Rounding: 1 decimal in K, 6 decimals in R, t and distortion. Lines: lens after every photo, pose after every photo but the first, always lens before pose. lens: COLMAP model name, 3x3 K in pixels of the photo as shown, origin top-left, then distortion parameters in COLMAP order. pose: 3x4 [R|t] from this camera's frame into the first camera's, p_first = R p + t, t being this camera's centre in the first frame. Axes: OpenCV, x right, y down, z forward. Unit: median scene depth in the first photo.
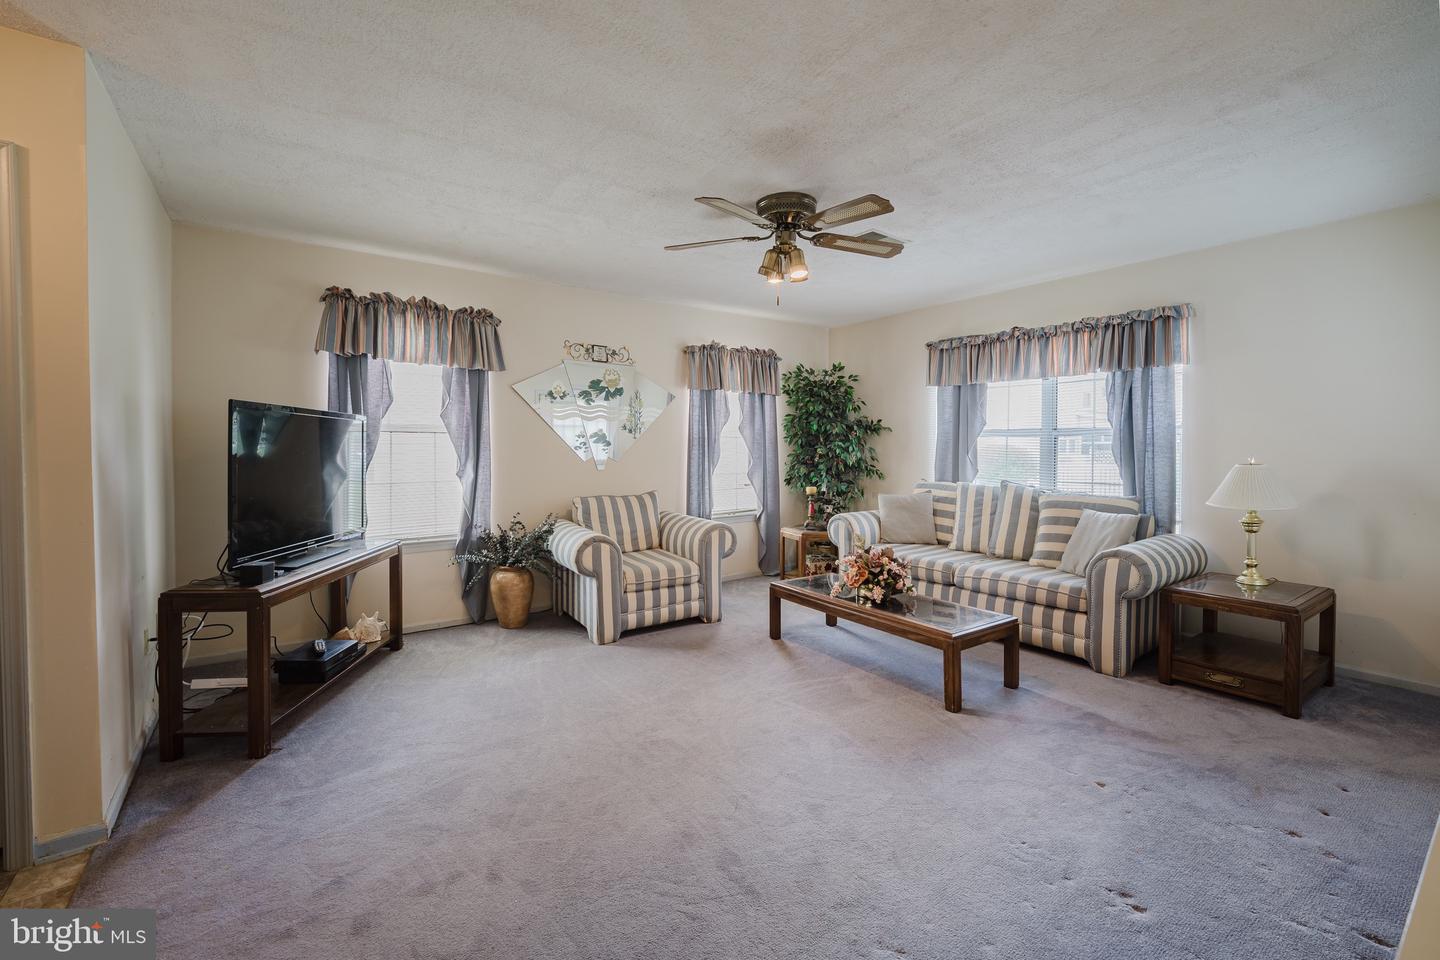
lens RADIAL K [[607.2, 0, 719.4], [0, 607.2, 448.1], [0, 0, 1]] dist [0.002057, -0.003327]
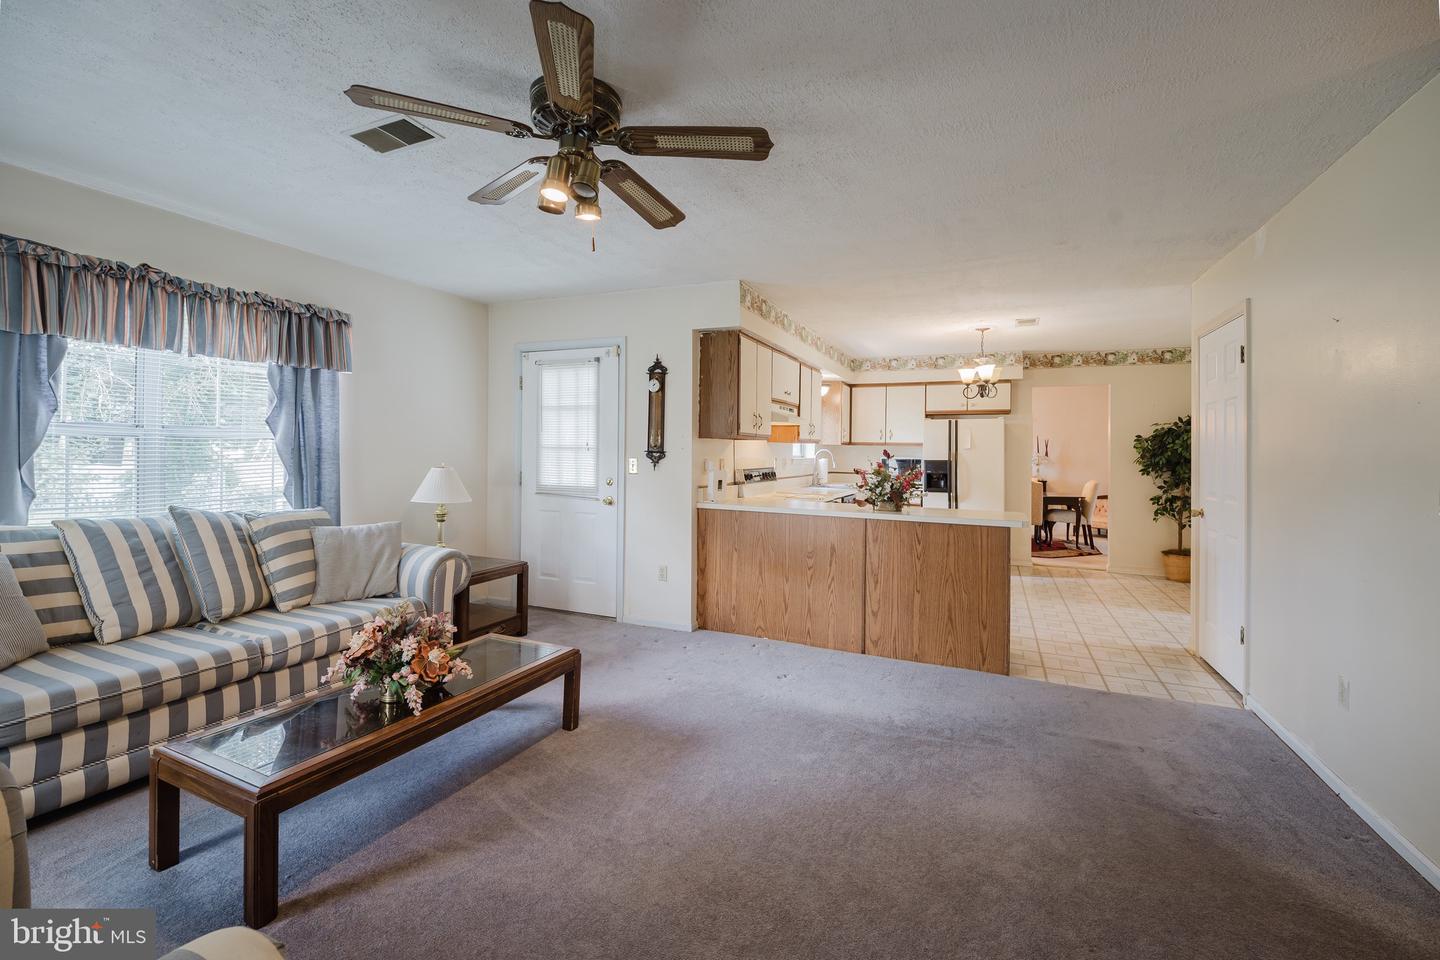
lens RADIAL K [[607.2, 0, 728.1], [0, 607.2, 450.8], [0, 0, 1]] dist [0.002057, -0.003327]
pose [[-0.506638, -0.013354, 0.862055, -0.420431], [-0.016422, 0.999848, 0.005838, -0.021328], [-0.862002, -0.011199, -0.506781, 0.913569]]
